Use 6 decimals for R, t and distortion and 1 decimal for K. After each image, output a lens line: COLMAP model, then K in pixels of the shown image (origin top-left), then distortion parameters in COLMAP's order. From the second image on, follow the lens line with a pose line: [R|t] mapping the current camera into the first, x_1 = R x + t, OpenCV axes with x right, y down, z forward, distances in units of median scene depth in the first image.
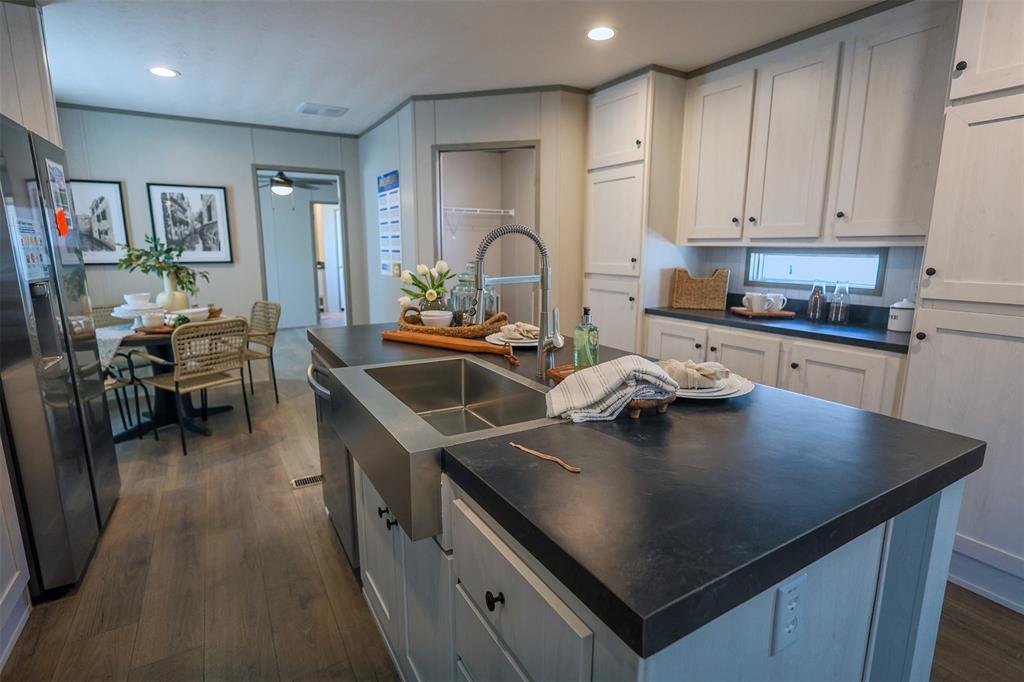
lens RADIAL K [[502.6, 0, 512.0], [0, 502.6, 341.0], [0, 0, 1]] dist [0.001285, 0.000210]
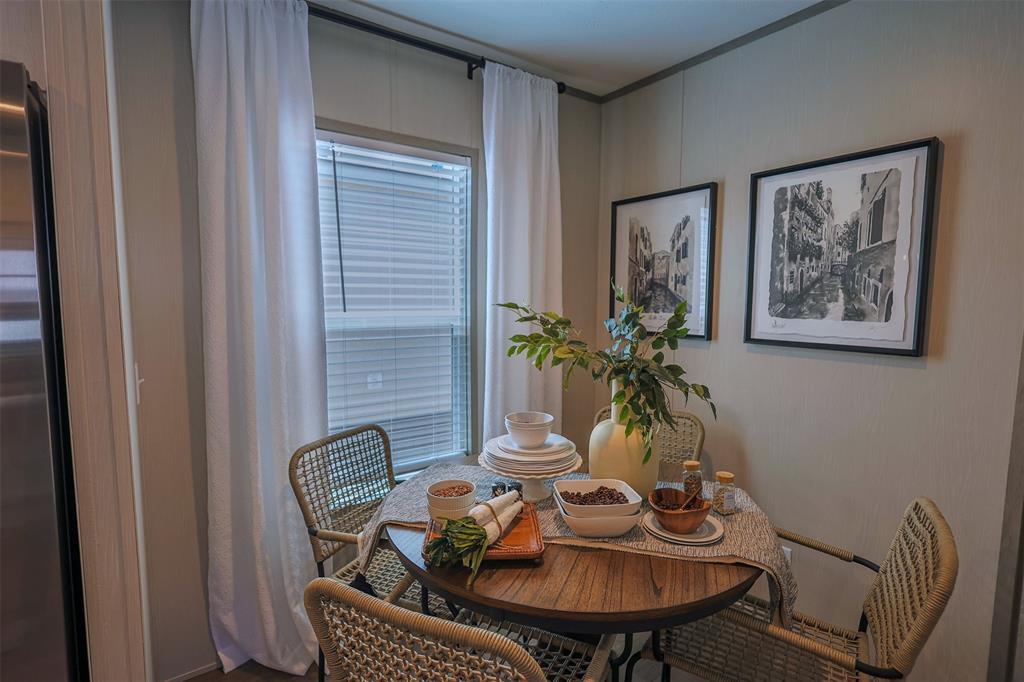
lens RADIAL K [[502.6, 0, 512.0], [0, 502.6, 341.0], [0, 0, 1]] dist [0.001285, 0.000210]
pose [[0.087835, 0.088024, -0.992238, -0.253807], [-0.190512, 0.979186, 0.070001, -0.146229], [0.977747, 0.182885, 0.102777, 0.737450]]
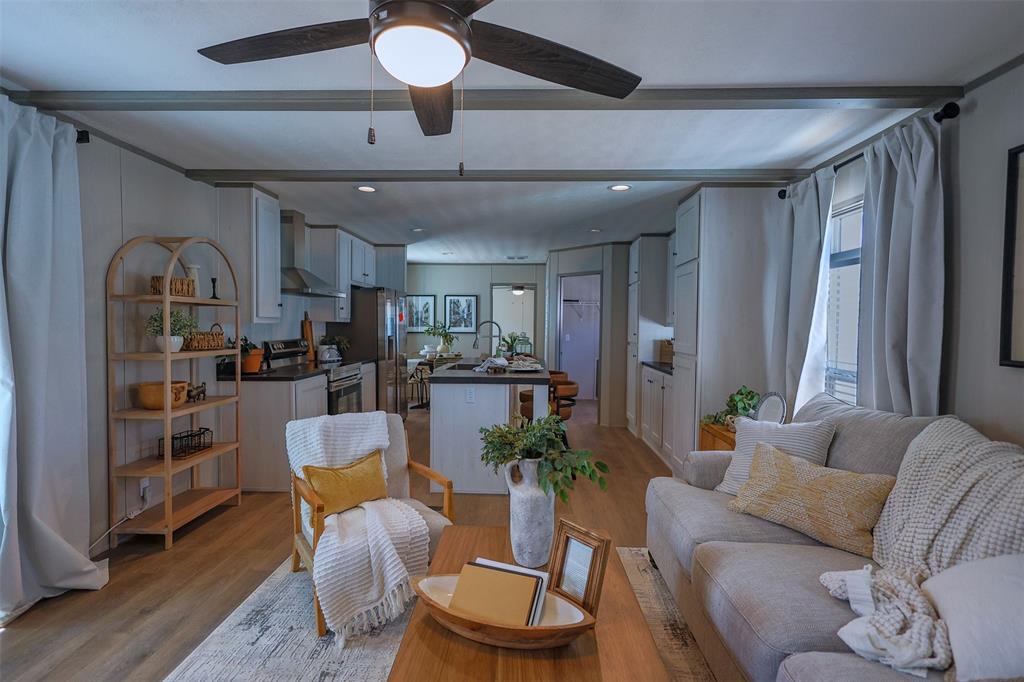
lens RADIAL K [[502.6, 0, 512.0], [0, 502.6, 341.0], [0, 0, 1]] dist [0.001285, 0.000210]
pose [[0.837270, 0.025378, -0.546201, 0.651848], [-0.109160, 0.986572, -0.121493, 0.098981], [0.535783, 0.161346, 0.828797, -0.553513]]
